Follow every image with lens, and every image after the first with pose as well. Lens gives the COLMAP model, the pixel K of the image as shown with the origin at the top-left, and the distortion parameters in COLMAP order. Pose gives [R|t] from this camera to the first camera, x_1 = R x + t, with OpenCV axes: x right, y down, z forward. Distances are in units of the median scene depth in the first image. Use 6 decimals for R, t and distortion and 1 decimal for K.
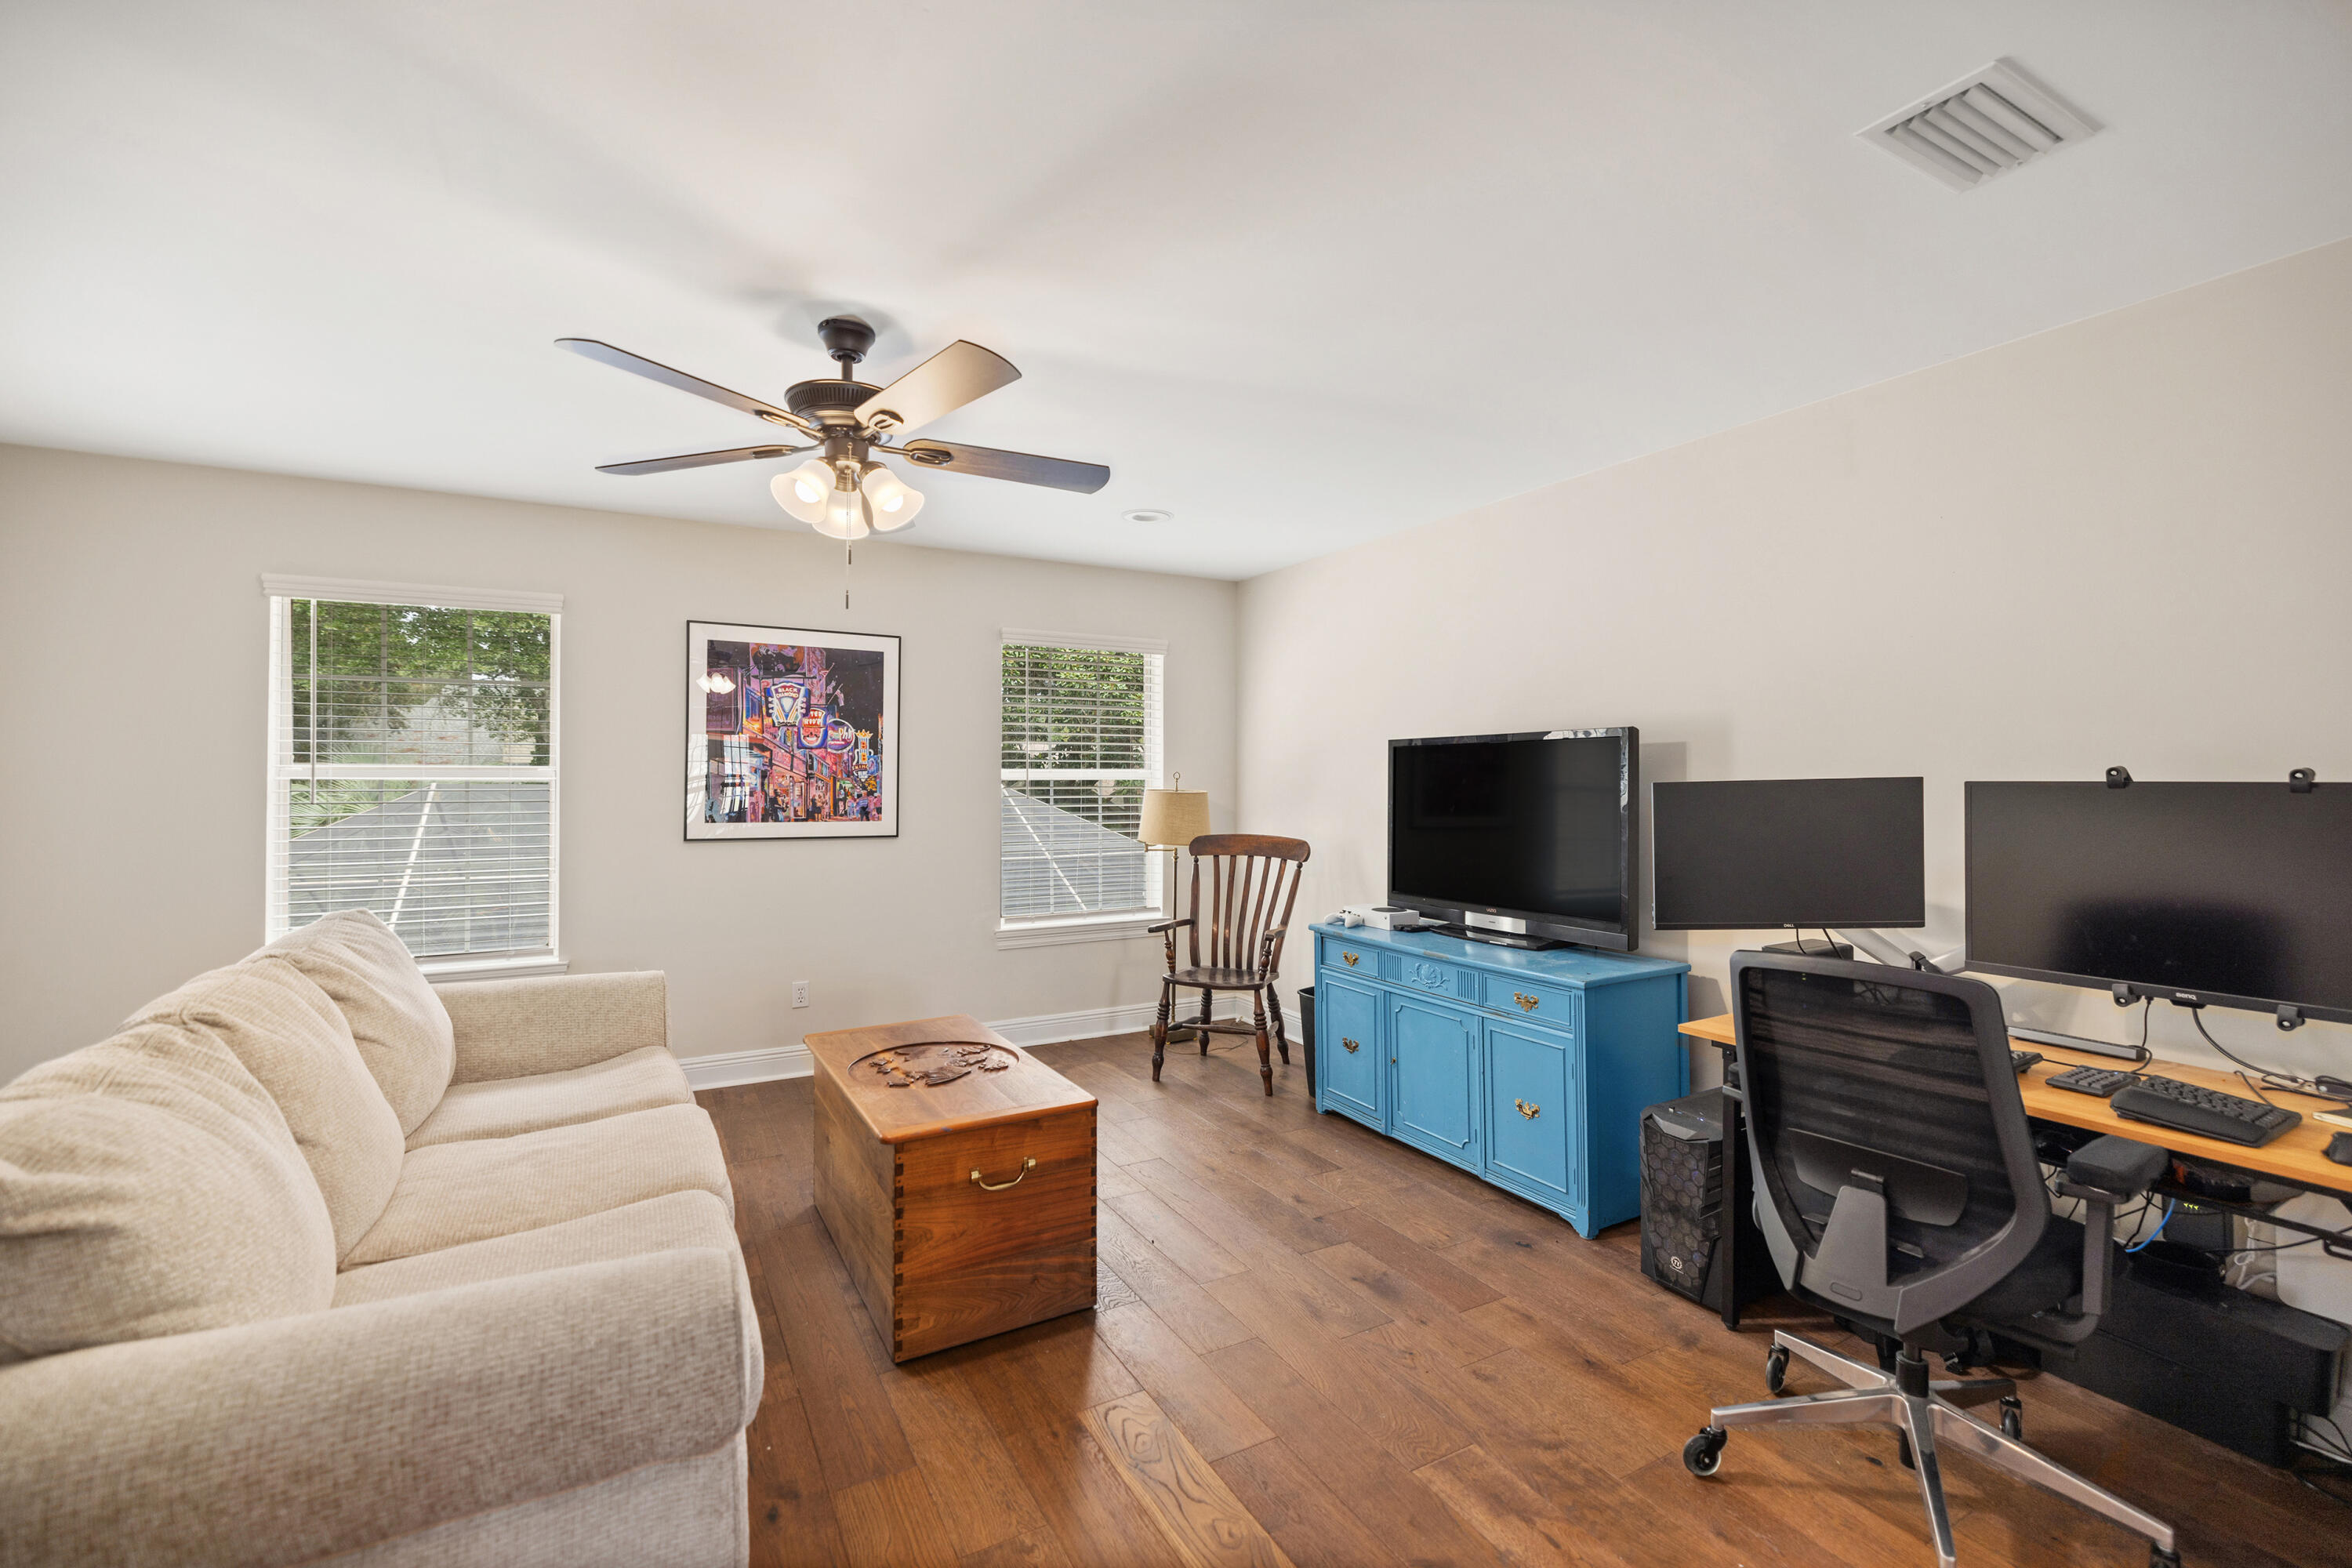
lens RADIAL K [[1014.0, 0, 1179.0], [0, 1014.0, 786.0], [0, 0, 1]] dist [0.002957, -0.000781]
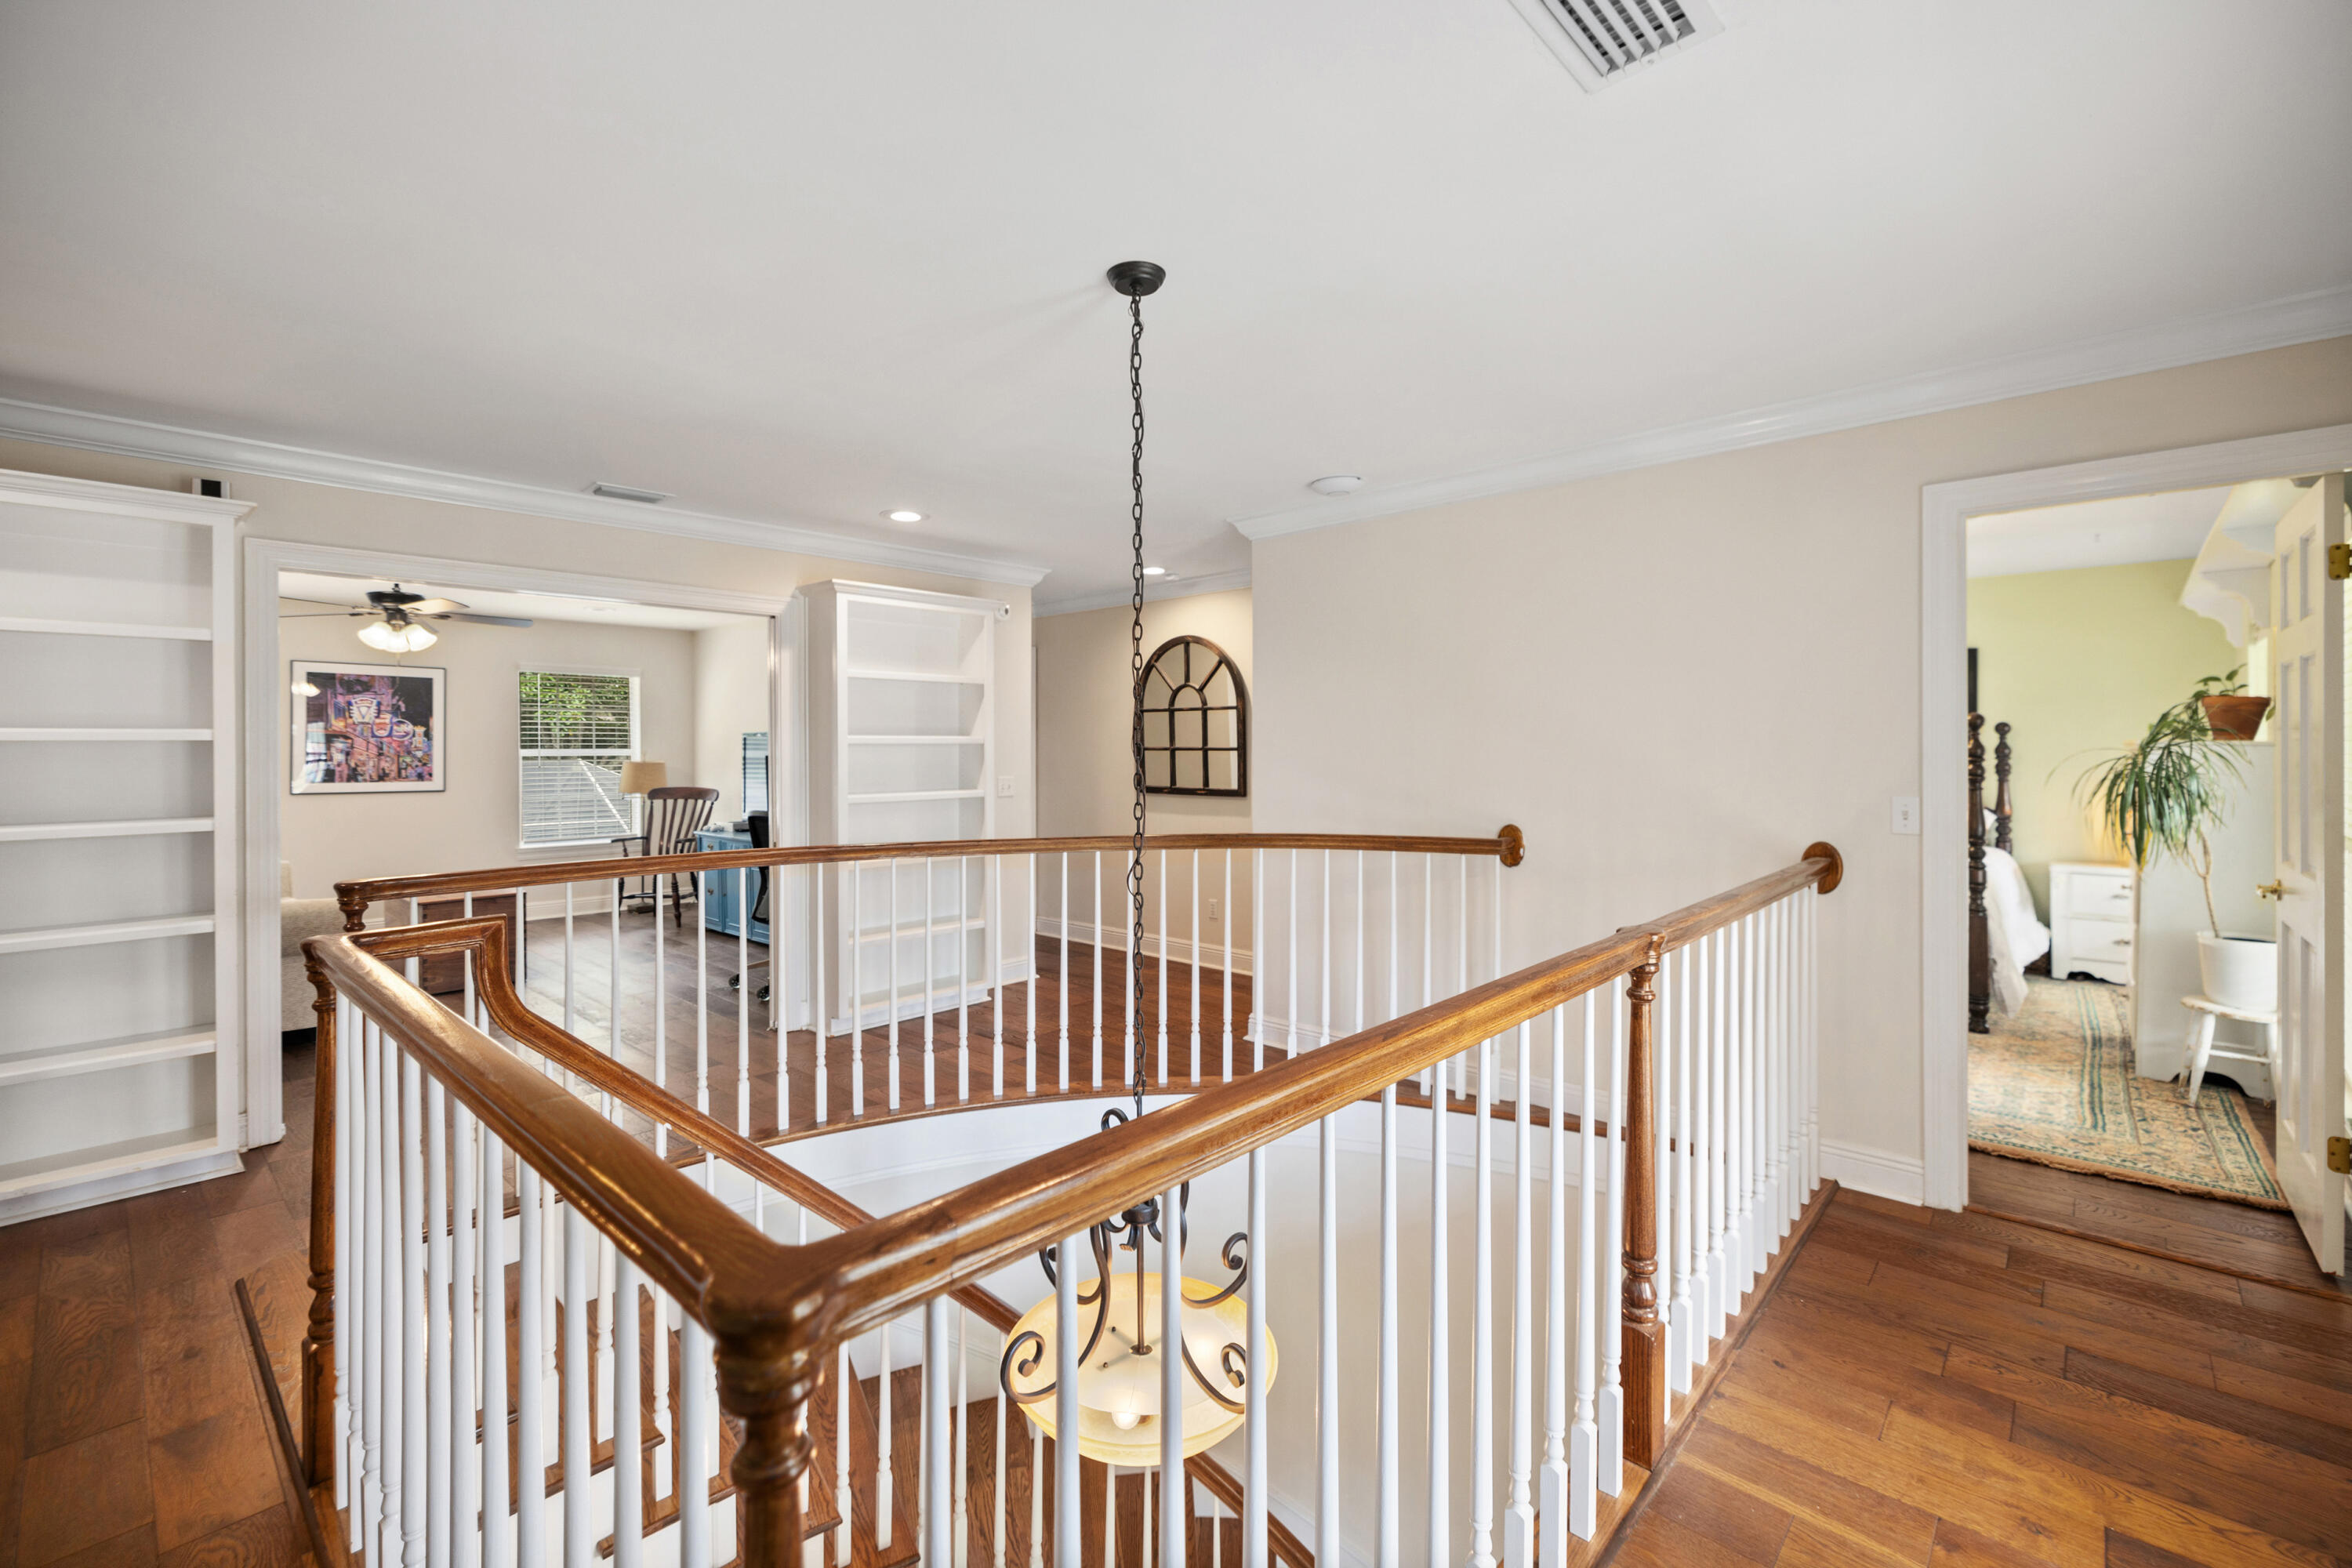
lens RADIAL K [[994.5, 0, 1165.7], [0, 994.5, 761.2], [0, 0, 1]] dist [-0.009079, -0.000324]
pose [[0.949490, -0.005354, 0.313752, 0.333308], [0.001830, 0.999932, 0.011523, -0.014562], [-0.313792, -0.010367, 0.949435, -0.898568]]
